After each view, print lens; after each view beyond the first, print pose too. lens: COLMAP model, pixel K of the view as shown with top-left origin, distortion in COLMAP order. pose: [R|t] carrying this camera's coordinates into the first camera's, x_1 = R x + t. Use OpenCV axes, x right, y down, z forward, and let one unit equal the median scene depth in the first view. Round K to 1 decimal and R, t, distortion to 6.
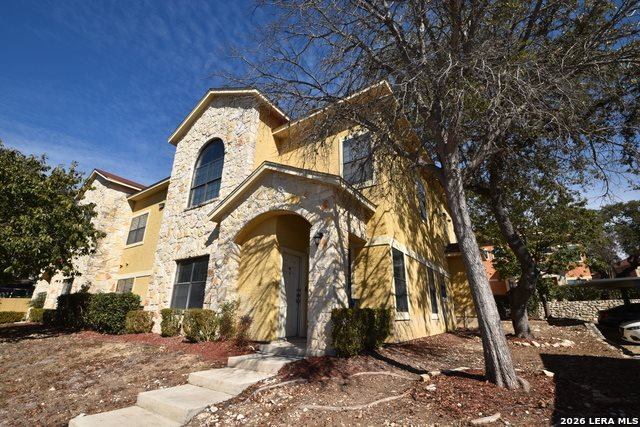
lens RADIAL K [[282.8, 0, 320.8], [0, 282.8, 216.3], [0, 0, 1]] dist [-0.001001, -0.014482]
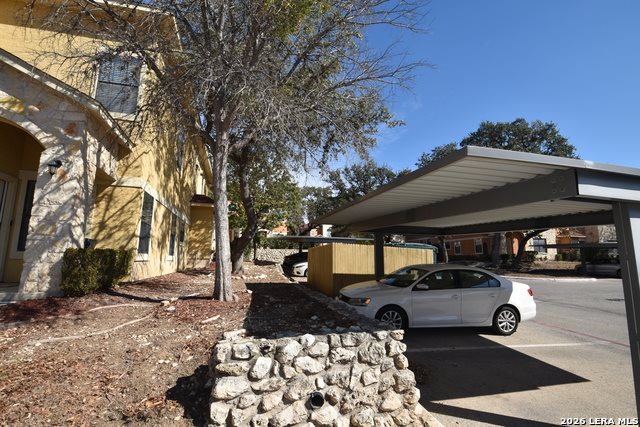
lens RADIAL K [[282.8, 0, 320.8], [0, 282.8, 216.3], [0, 0, 1]] dist [-0.001001, -0.014482]
pose [[0.636344, 0.114053, 0.762927, -0.091829], [-0.255709, 0.964279, 0.069129, -0.029714], [-0.727790, -0.239077, 0.642778, -0.103384]]
